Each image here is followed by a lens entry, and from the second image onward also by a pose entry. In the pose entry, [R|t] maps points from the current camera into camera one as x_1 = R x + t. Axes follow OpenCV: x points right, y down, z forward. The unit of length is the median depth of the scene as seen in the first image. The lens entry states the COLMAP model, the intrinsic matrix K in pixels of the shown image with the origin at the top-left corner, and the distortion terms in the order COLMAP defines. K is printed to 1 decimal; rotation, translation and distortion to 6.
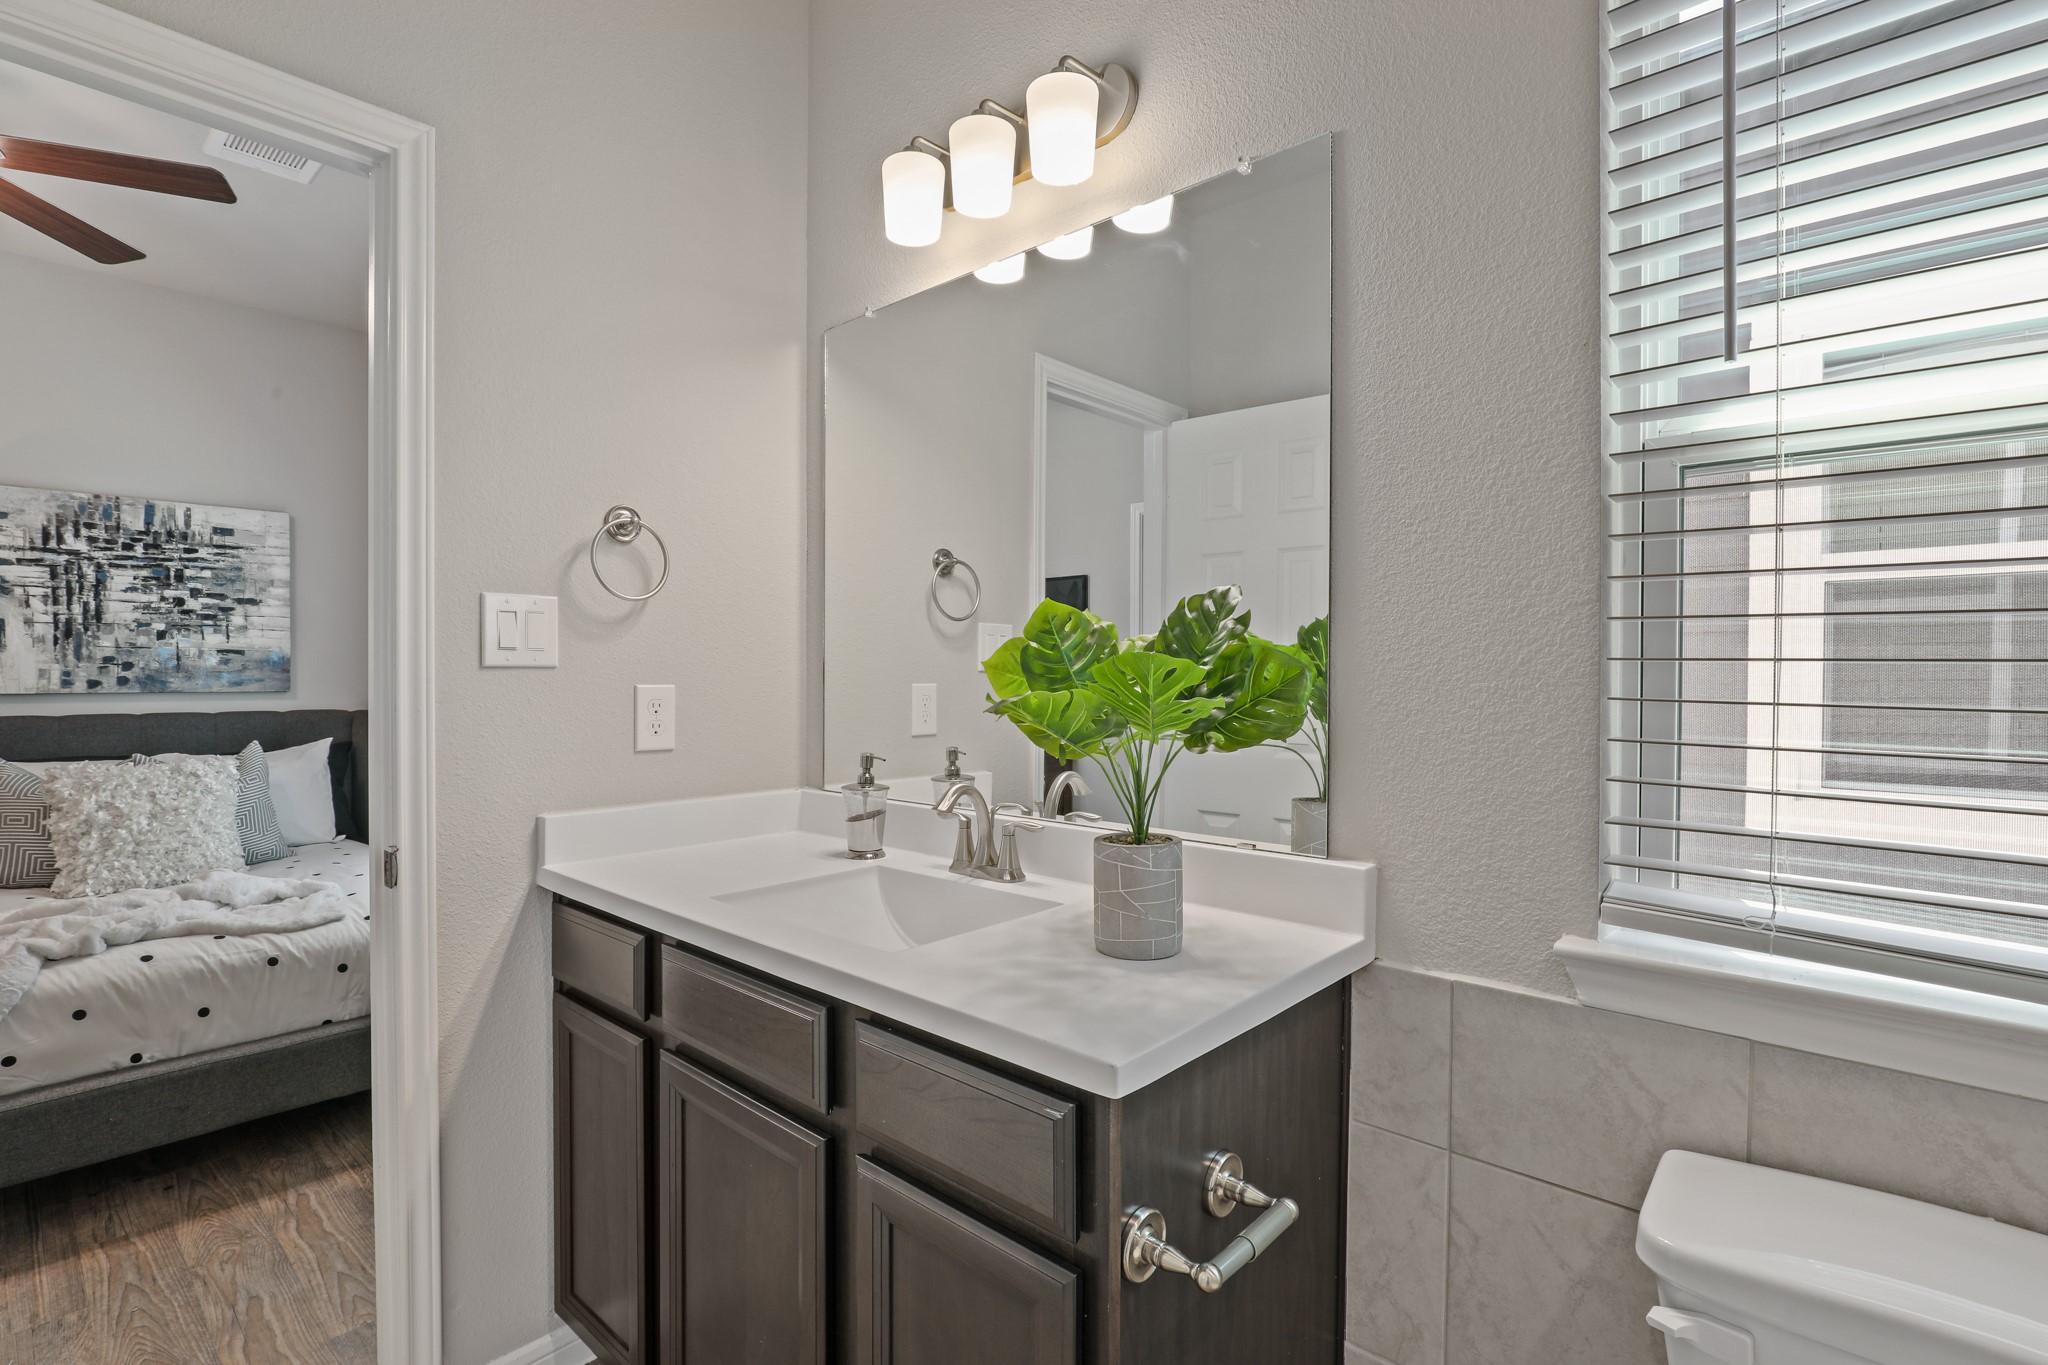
lens RADIAL K [[948.7, 0, 1019.0], [0, 948.7, 689.5], [0, 0, 1]] dist [-0.001756, -0.000298]
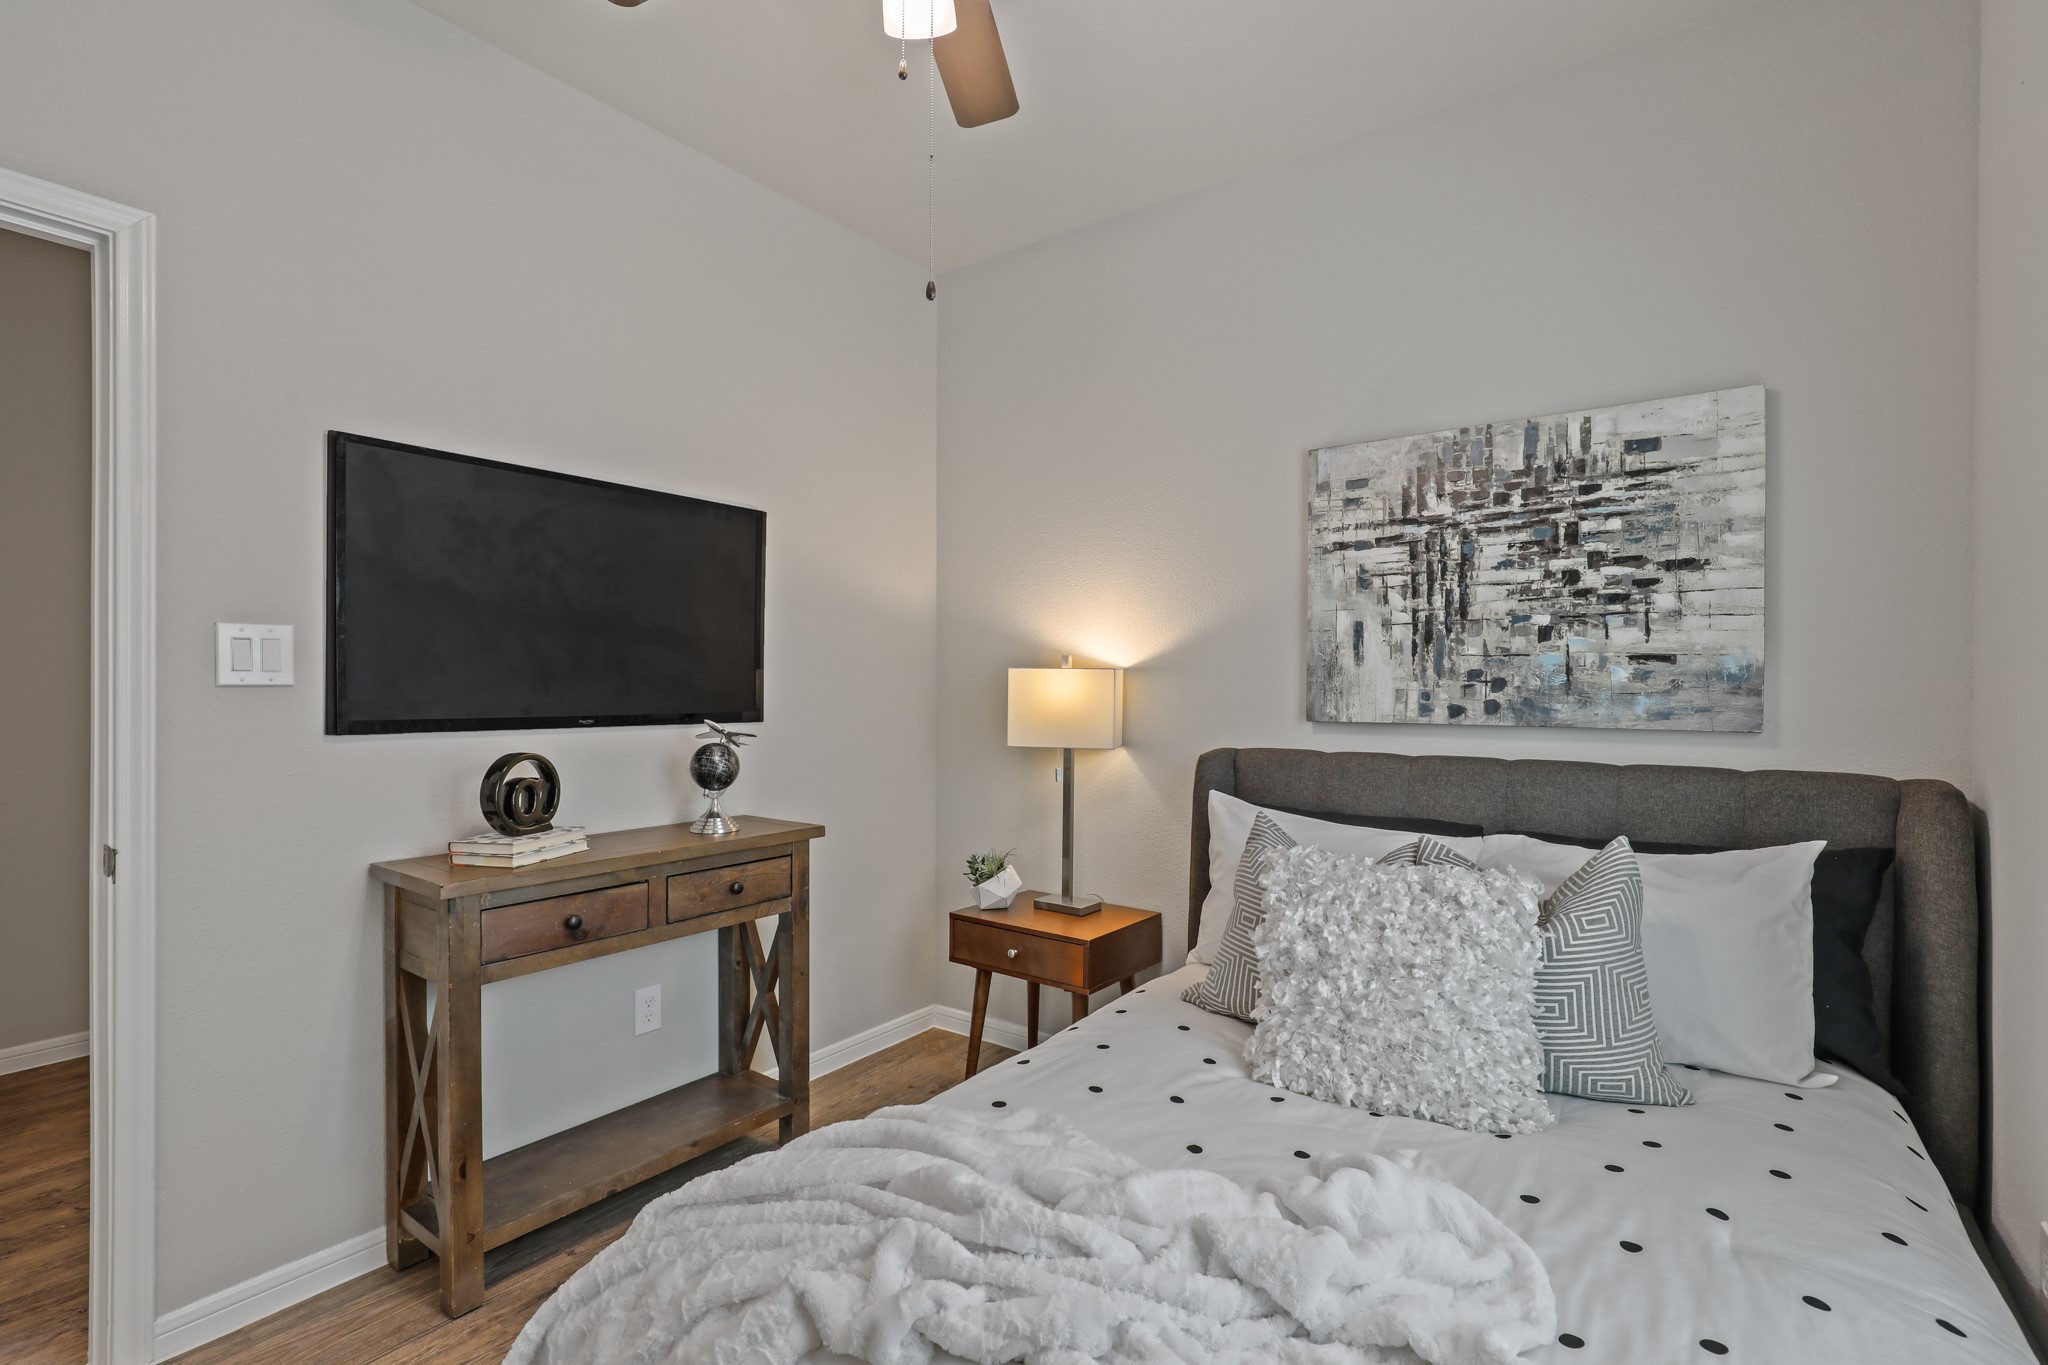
lens RADIAL K [[948.7, 0, 984.4], [0, 948.7, 692.0], [0, 0, 1]] dist [-0.001756, -0.000298]
pose [[0.090317, 0.005378, -0.995899, -0.325883], [-0.018282, 0.999826, 0.003741, -0.015242], [0.995745, 0.017869, 0.090399, 0.585785]]
